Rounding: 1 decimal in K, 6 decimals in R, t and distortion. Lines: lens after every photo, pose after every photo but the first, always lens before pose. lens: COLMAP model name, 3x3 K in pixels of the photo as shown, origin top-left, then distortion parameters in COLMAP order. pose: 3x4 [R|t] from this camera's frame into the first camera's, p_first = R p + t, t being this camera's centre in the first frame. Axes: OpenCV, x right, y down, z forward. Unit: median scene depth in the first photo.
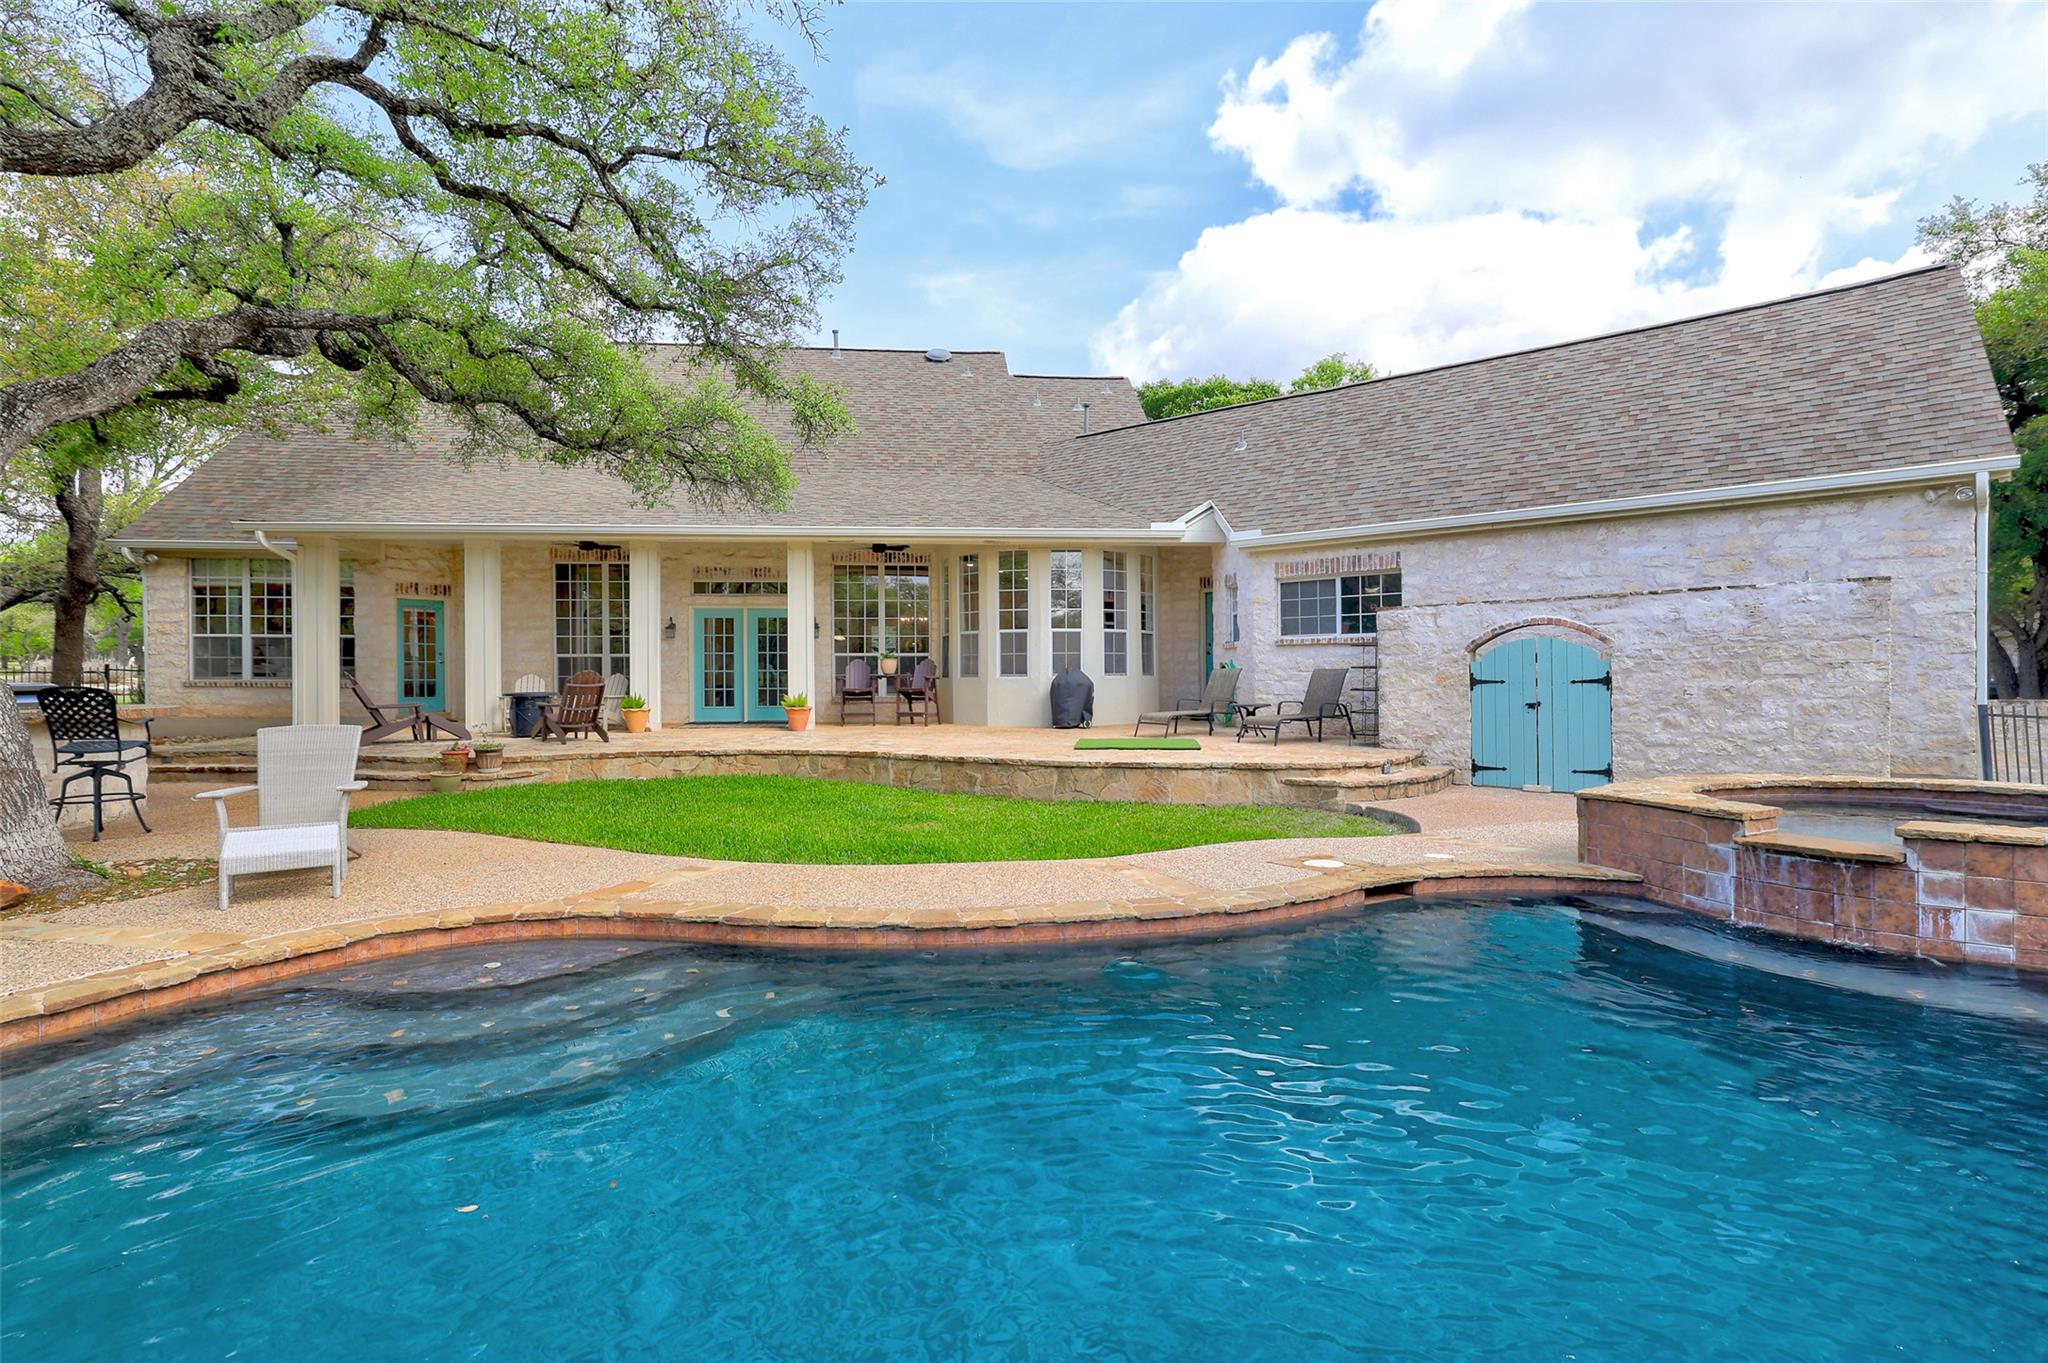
lens RADIAL K [[1007.8, 0, 1022.8], [0, 1007.8, 679.5], [0, 0, 1]] dist [-0.001920, 0.000041]
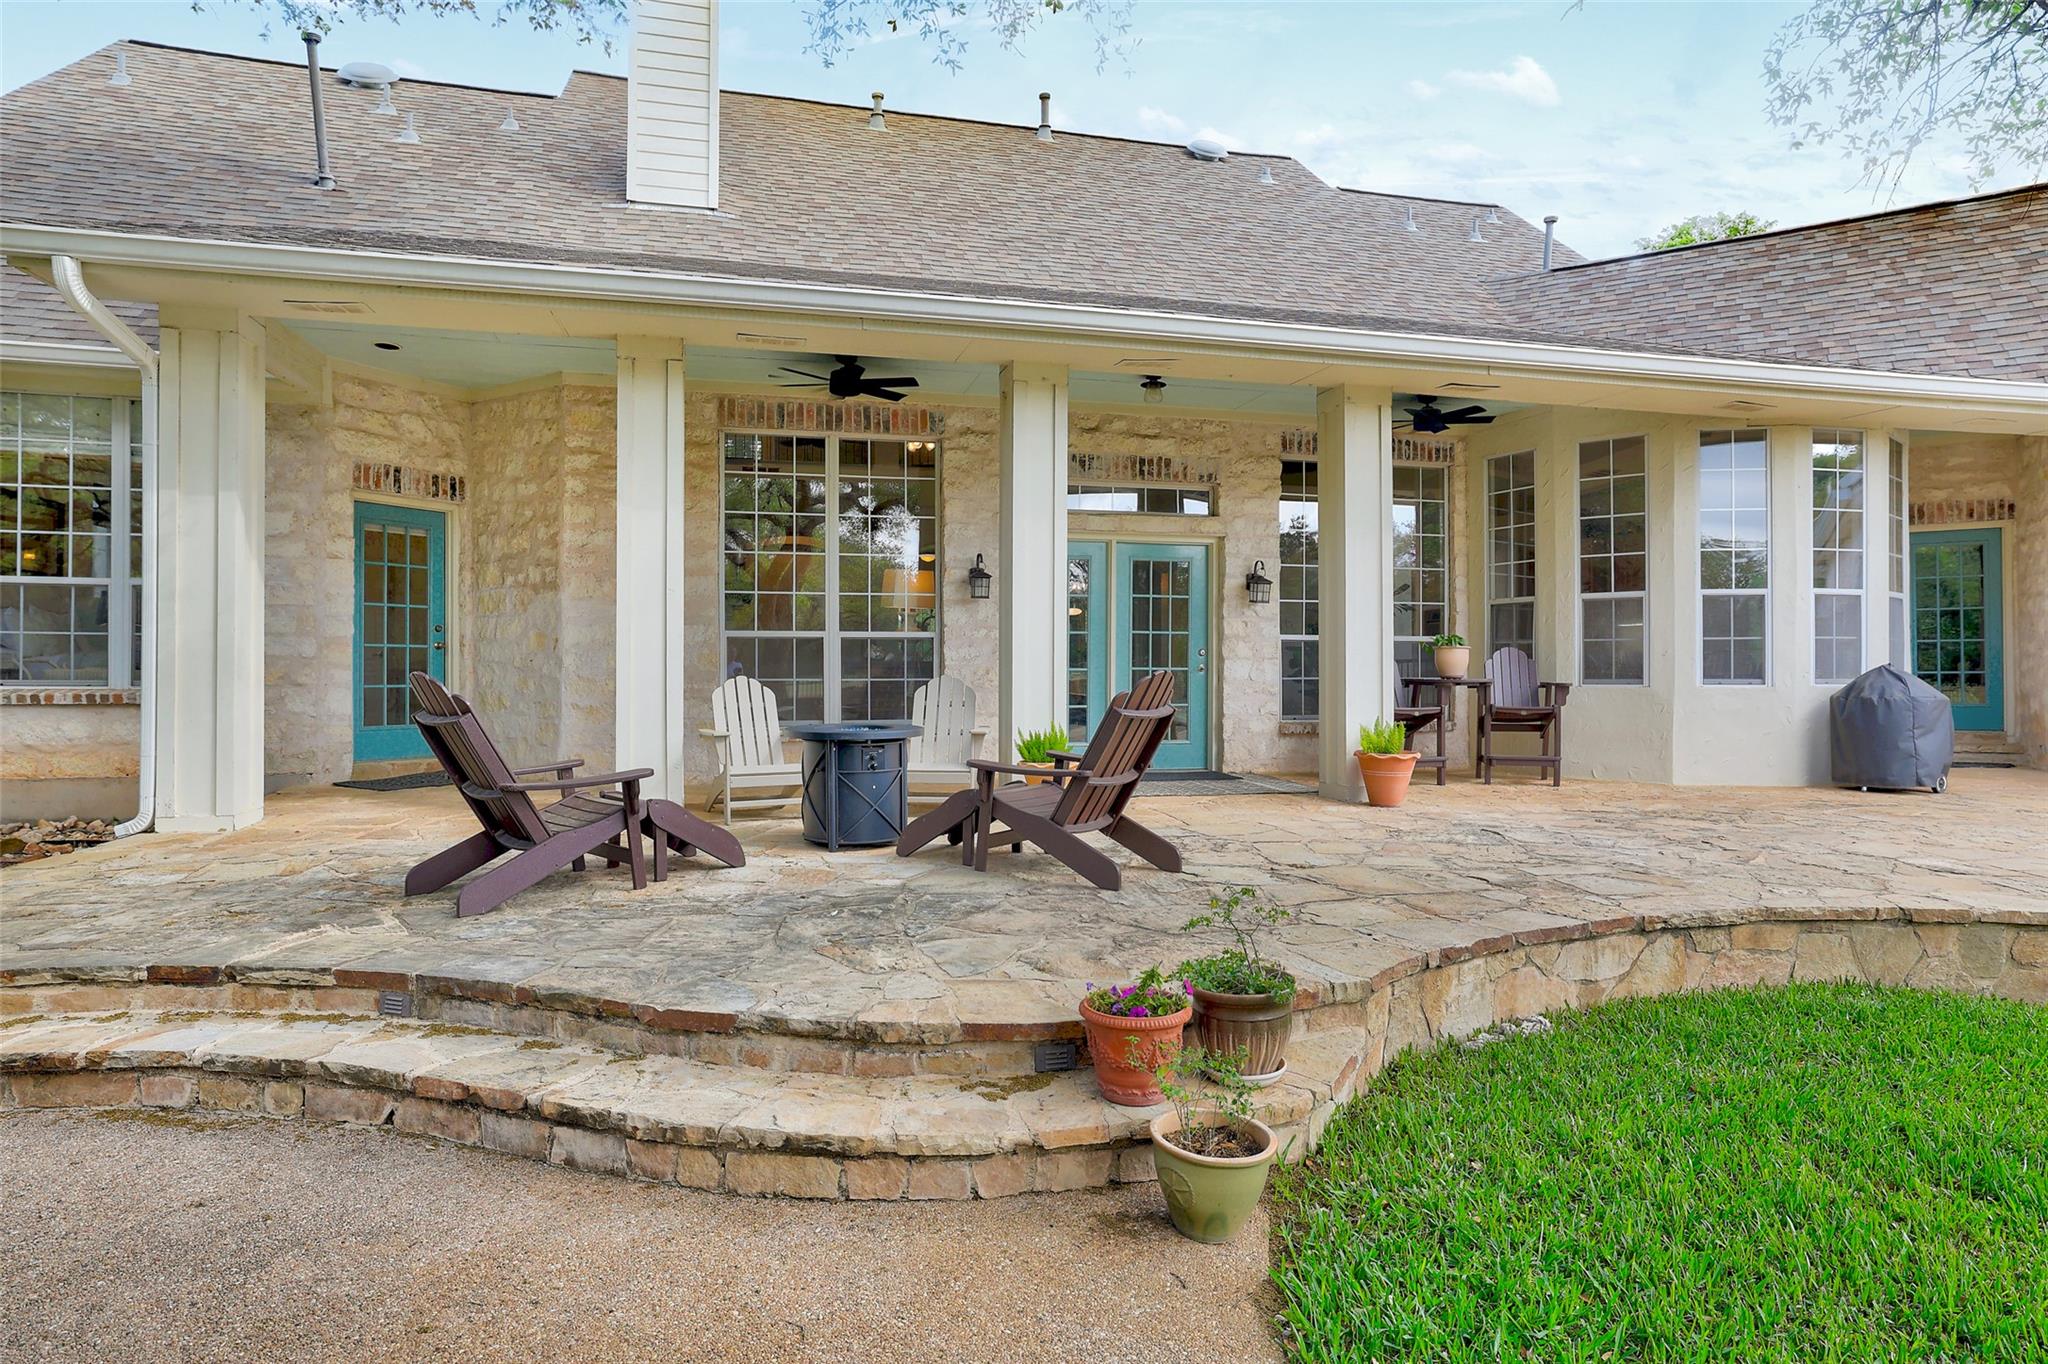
lens RADIAL K [[1107.6, 0, 1025.6], [0, 1107.6, 671.0], [0, 0, 1]] dist [-0.002891, -0.000036]
pose [[0.986568, 0.002340, 0.163331, -0.438633], [-0.002423, 0.999997, 0.000310, -0.007508], [-0.163330, -0.000701, 0.986571, 0.509688]]
